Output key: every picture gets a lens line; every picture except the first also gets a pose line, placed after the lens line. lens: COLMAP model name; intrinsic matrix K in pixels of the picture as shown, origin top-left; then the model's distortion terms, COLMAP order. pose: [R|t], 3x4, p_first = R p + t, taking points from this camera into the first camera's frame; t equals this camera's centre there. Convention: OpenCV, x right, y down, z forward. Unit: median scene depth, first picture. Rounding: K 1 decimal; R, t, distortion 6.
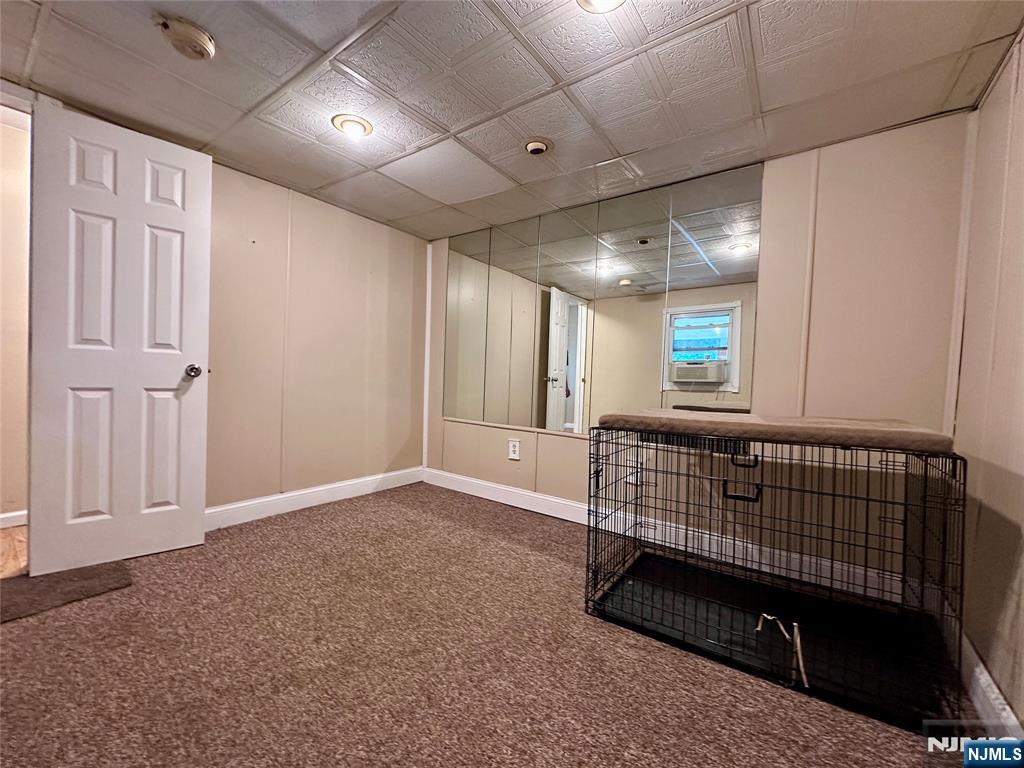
lens RADIAL K [[410.6, 0, 510.1], [0, 410.6, 381.9], [0, 0, 1]] dist [-0.000869, 0.000515]
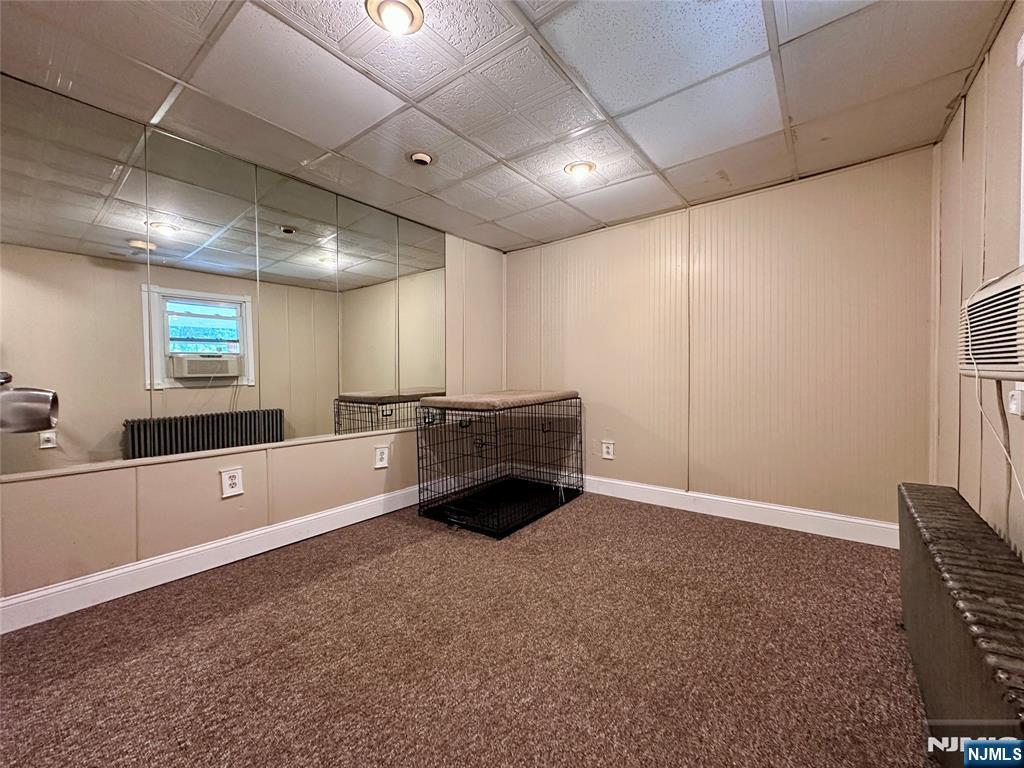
lens RADIAL K [[410.6, 0, 508.7], [0, 410.6, 380.3], [0, 0, 1]] dist [-0.000869, 0.000515]
pose [[0.035519, -0.049168, 0.998159, -0.850179], [0.022472, 0.998576, 0.048389, -0.042545], [-0.999116, 0.020712, 0.036574, 0.633592]]
